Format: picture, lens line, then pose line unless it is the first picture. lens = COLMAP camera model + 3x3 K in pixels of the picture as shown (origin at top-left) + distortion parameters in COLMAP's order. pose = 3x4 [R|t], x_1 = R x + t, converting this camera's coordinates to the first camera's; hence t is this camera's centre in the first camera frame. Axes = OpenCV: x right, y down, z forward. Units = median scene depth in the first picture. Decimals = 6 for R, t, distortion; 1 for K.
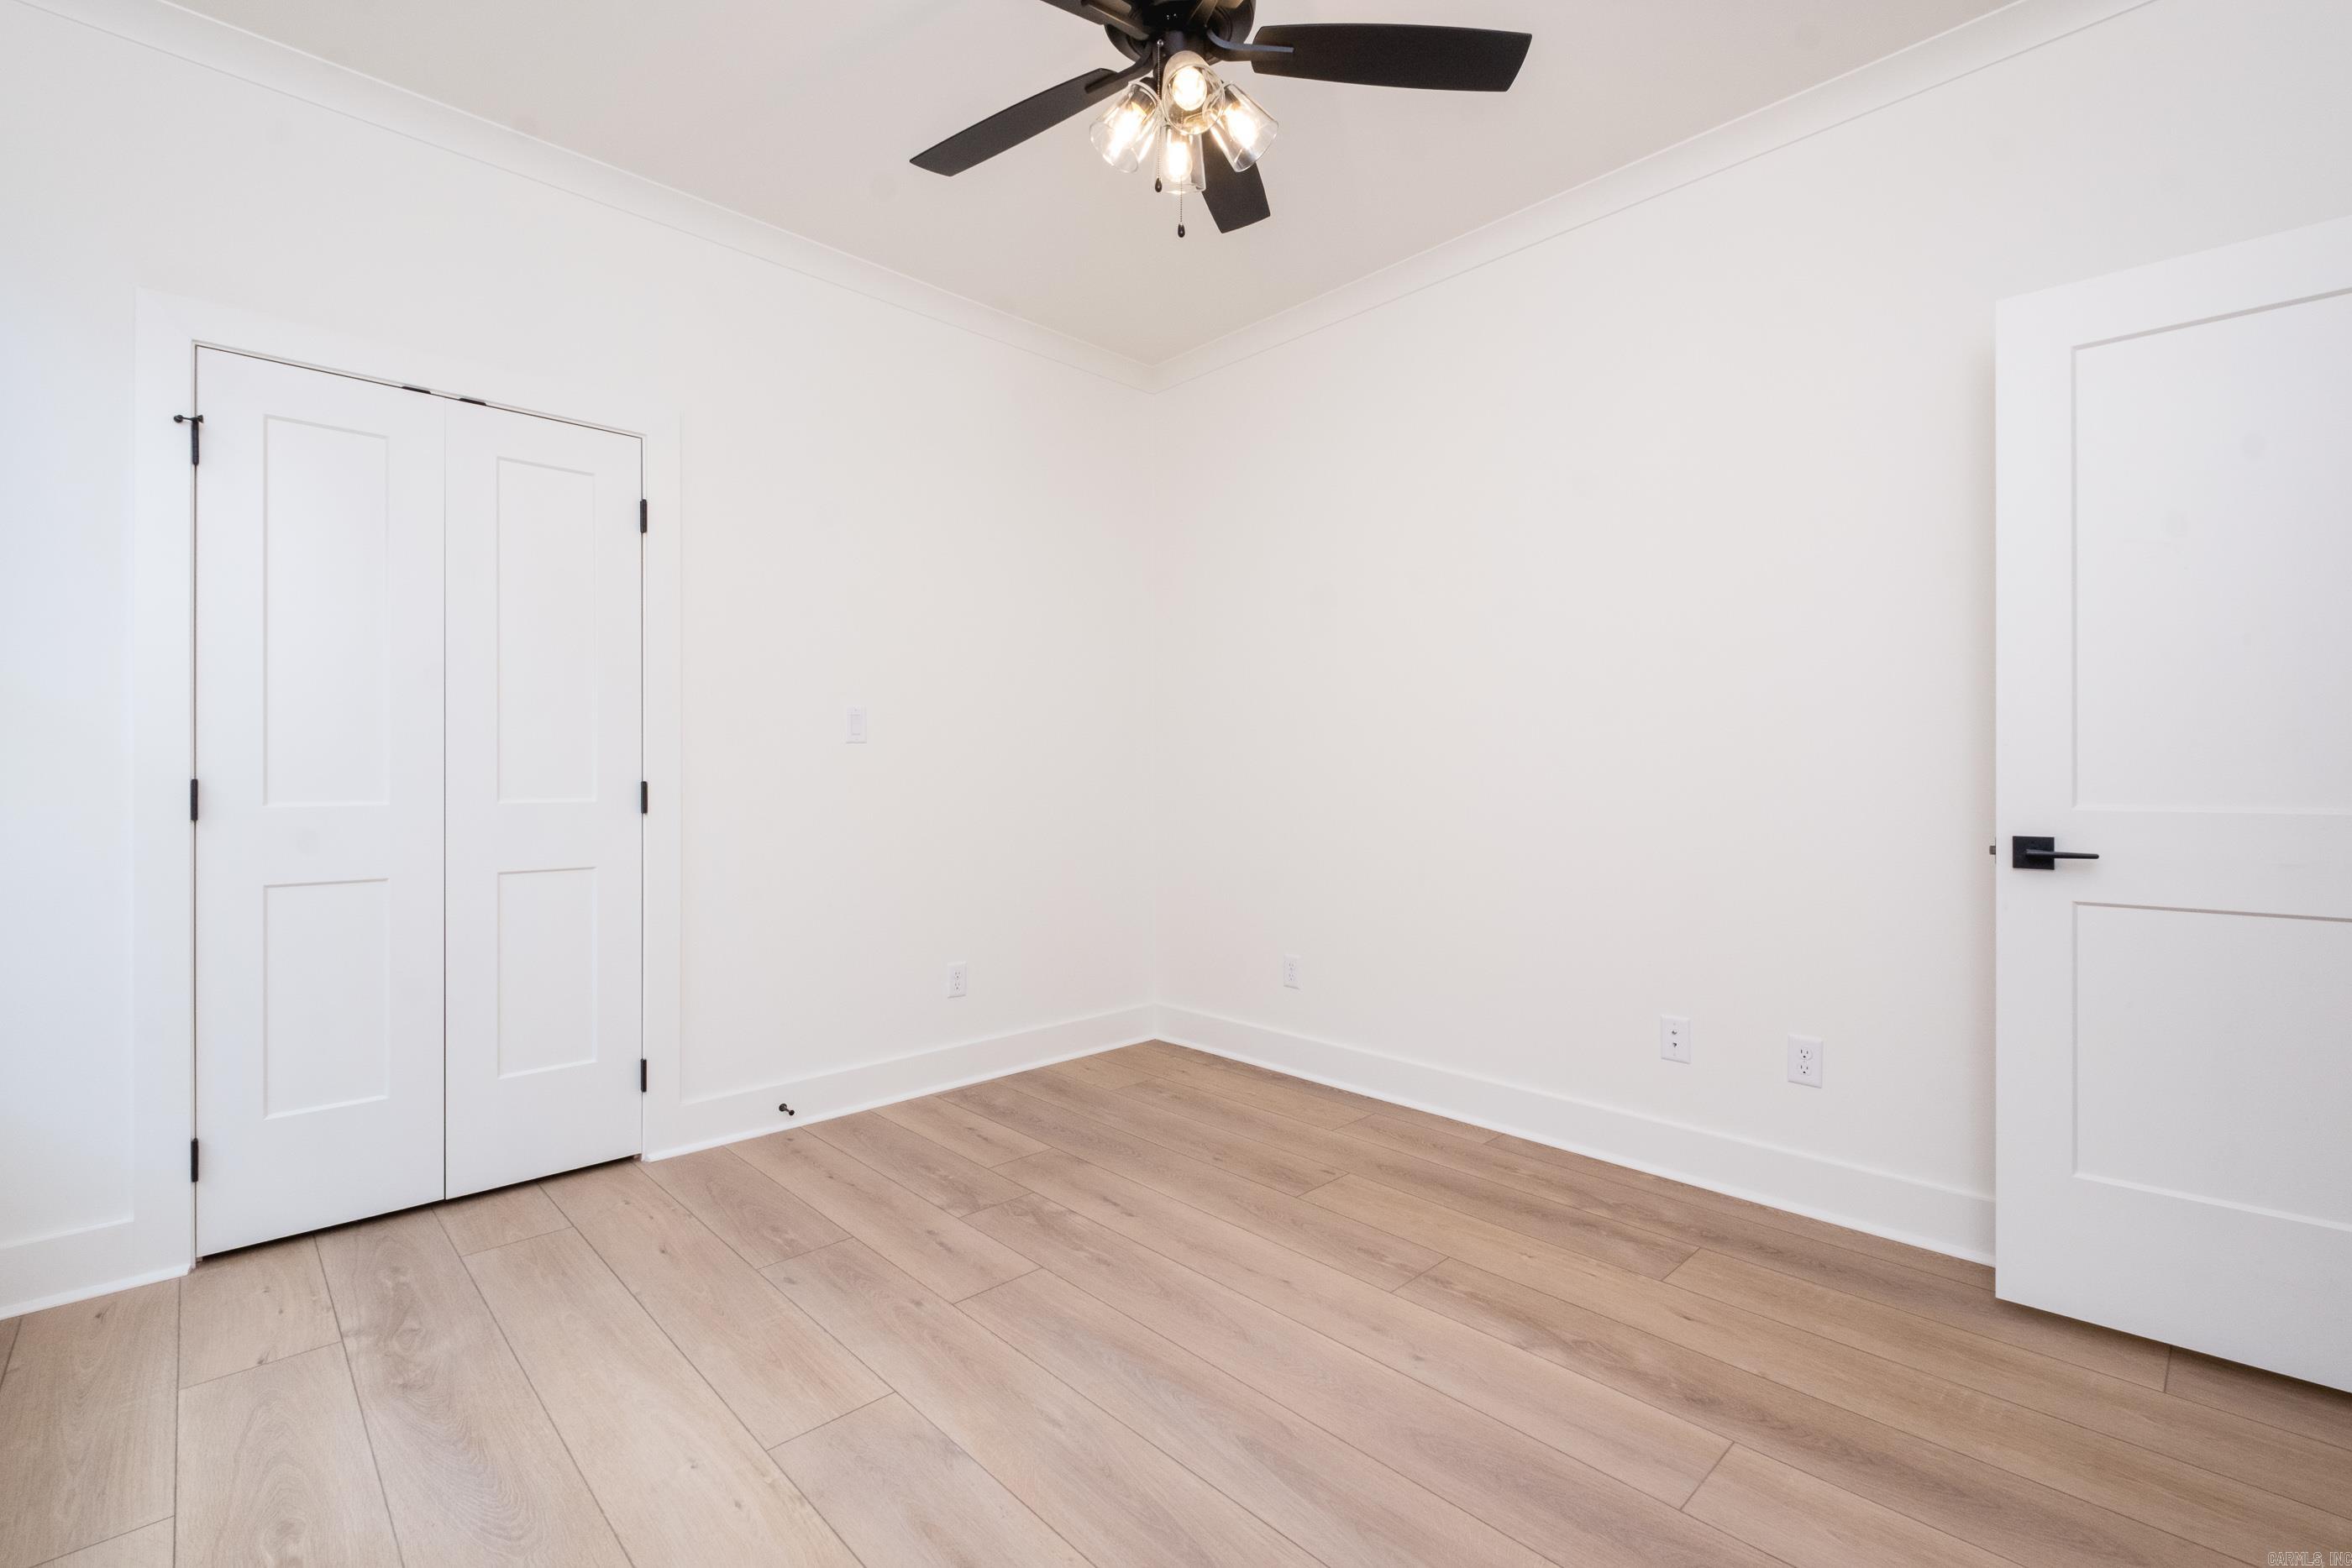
lens RADIAL K [[1020.7, 0, 1176.0], [0, 1020.7, 784.0], [0, 0, 1]] dist [0.000040, -0.001540]
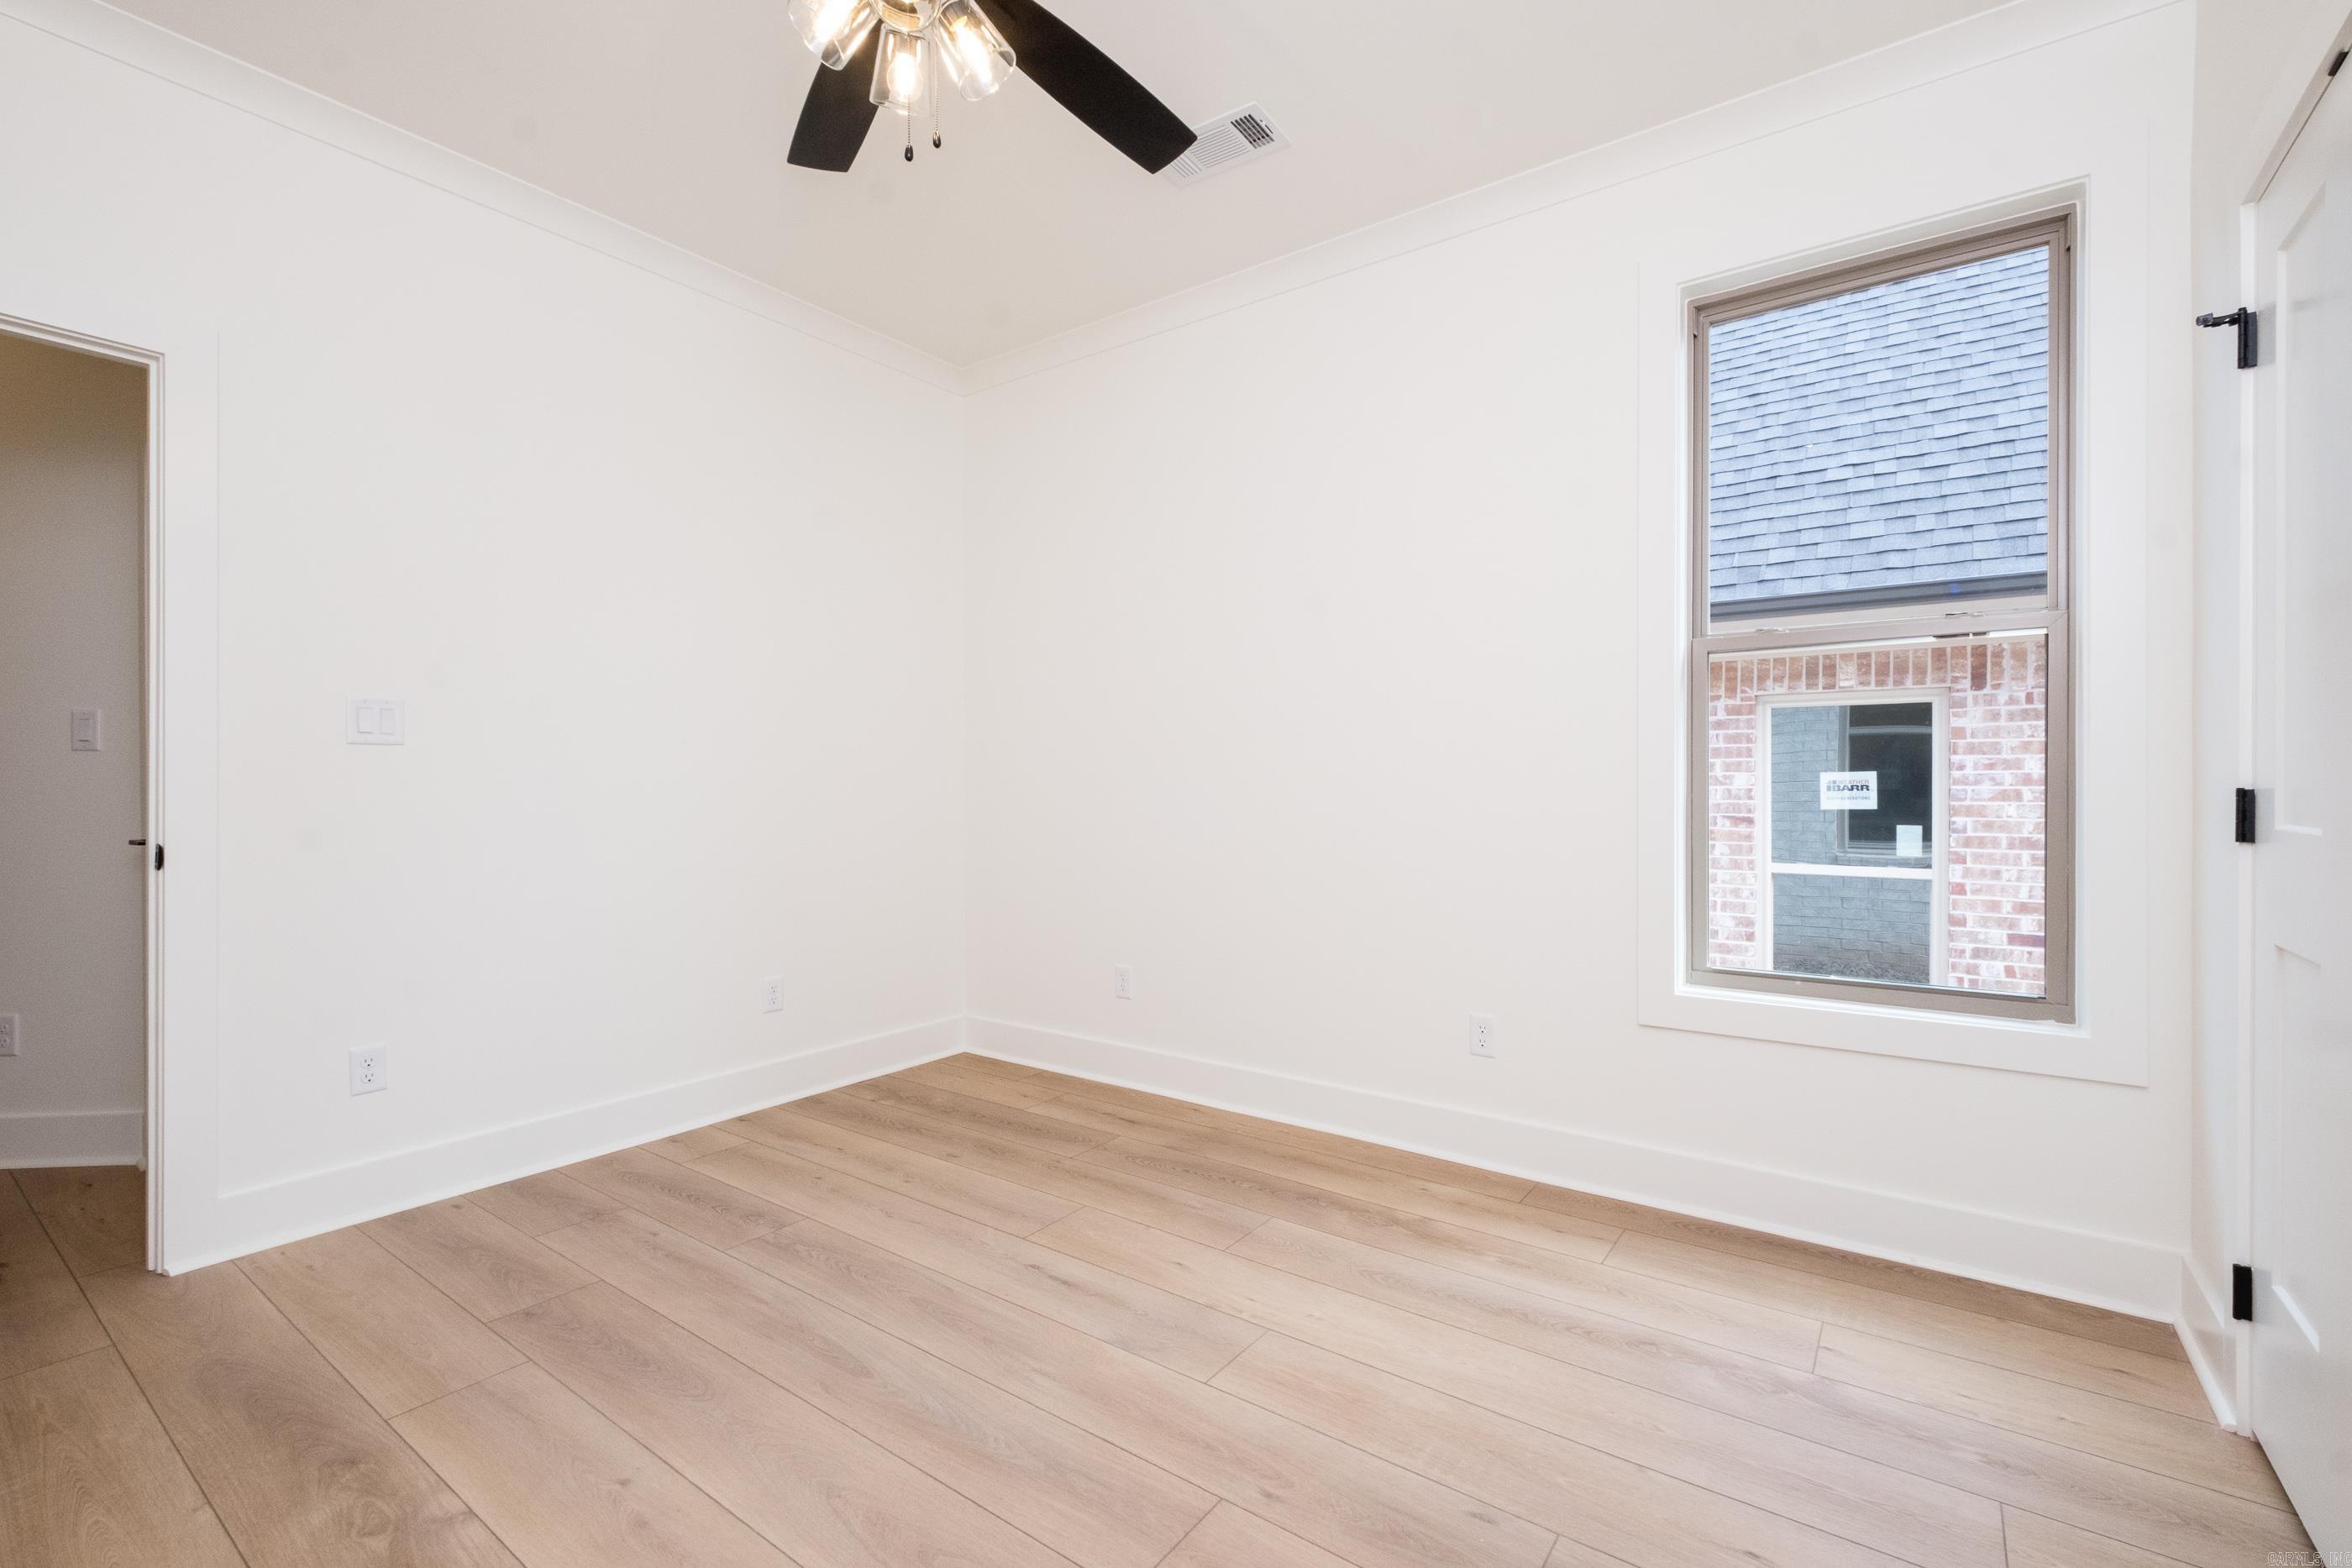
lens RADIAL K [[1020.7, 0, 1176.0], [0, 1020.7, 784.0], [0, 0, 1]] dist [0.000040, -0.001540]
pose [[-0.984260, 0.004005, -0.176681, -0.066568], [0.002111, 0.999938, 0.010906, -0.021333], [0.176714, 0.010361, -0.984208, 1.999822]]
